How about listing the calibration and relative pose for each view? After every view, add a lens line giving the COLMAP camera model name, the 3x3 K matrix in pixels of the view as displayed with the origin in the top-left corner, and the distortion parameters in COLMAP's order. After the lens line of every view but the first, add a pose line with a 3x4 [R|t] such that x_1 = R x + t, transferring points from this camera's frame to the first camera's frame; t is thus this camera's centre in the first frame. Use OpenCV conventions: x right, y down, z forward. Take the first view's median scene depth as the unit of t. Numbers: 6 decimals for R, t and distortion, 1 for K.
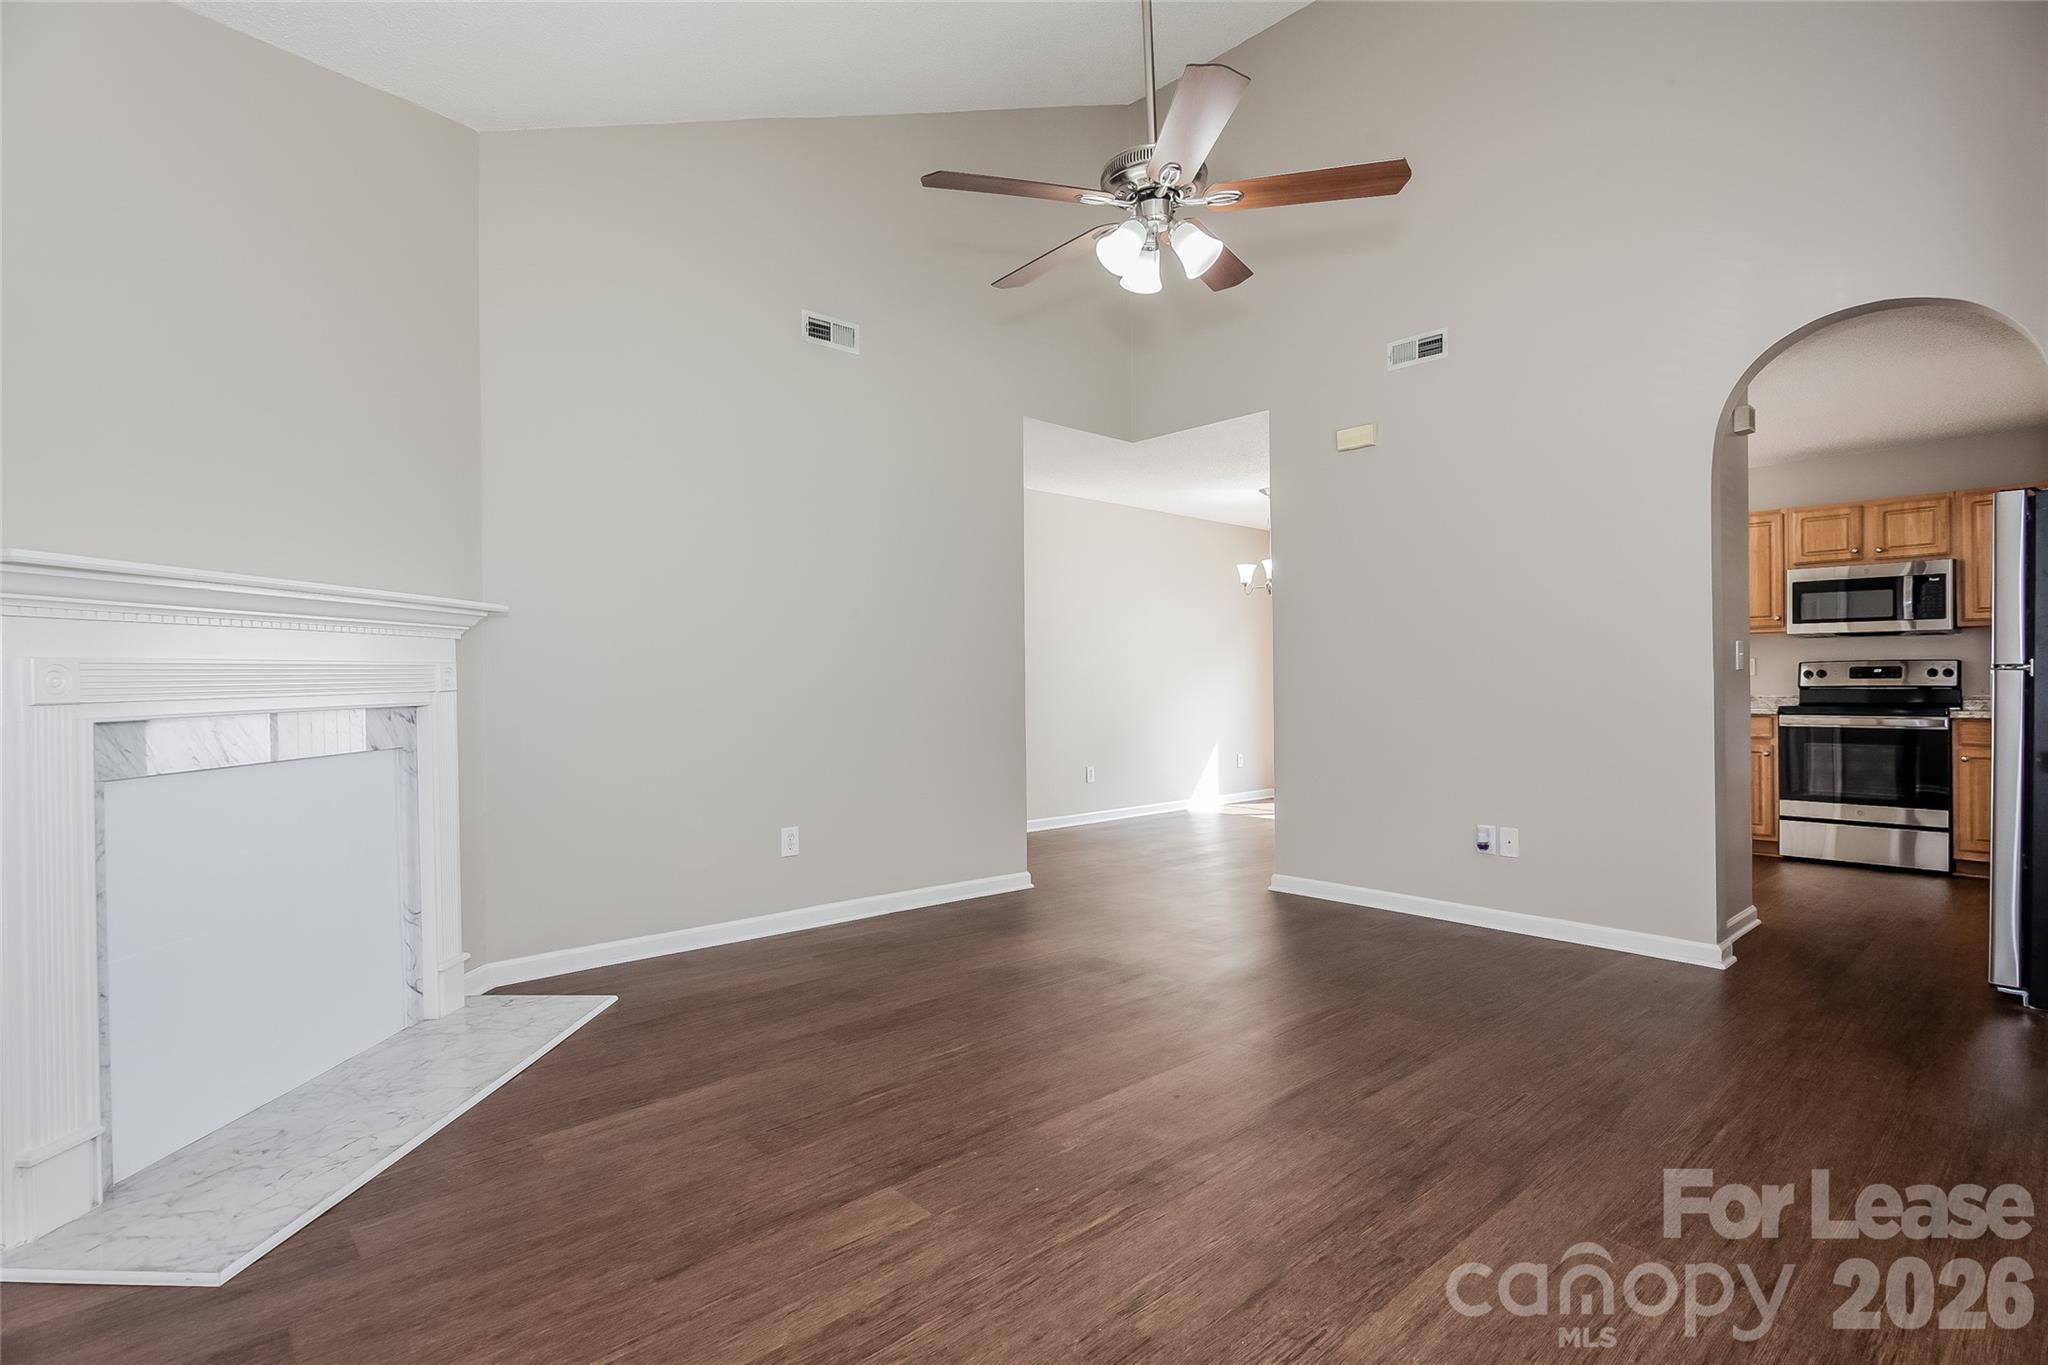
lens RADIAL K [[995.3, 0, 1024.0], [0, 995.3, 682.5], [0, 0, 1]] dist [-0.009021, -0.001108]
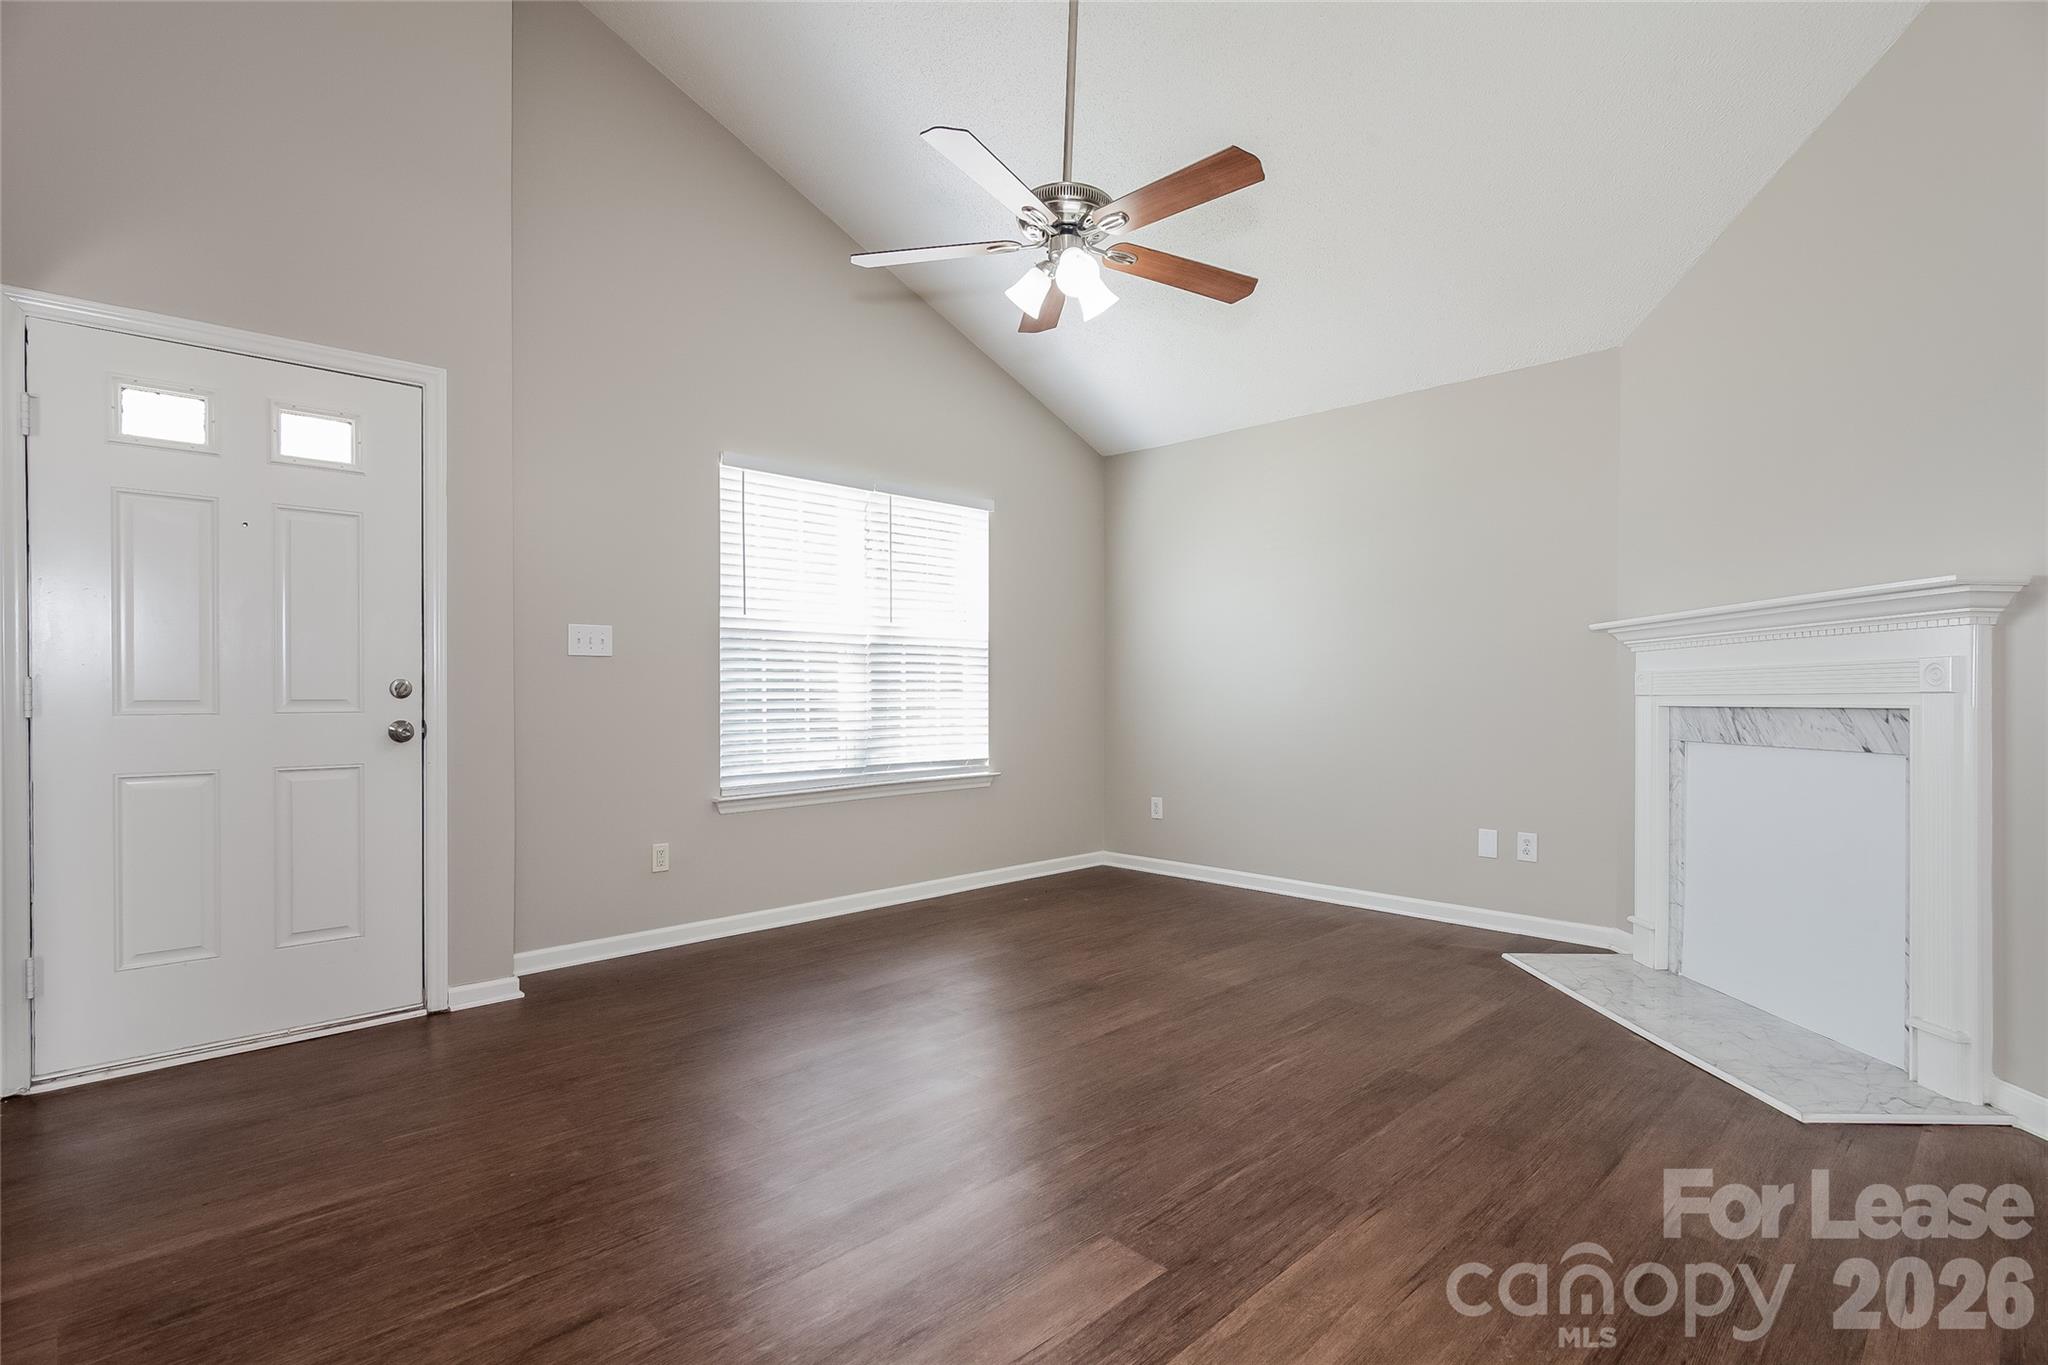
lens RADIAL K [[995.3, 0, 1024.0], [0, 995.3, 682.5], [0, 0, 1]] dist [-0.009021, -0.001108]
pose [[-0.999342, 0.011589, -0.034367, 0.227515], [0.012069, 0.999832, -0.013800, 0.005669], [0.034201, -0.014206, -0.999314, 2.192632]]
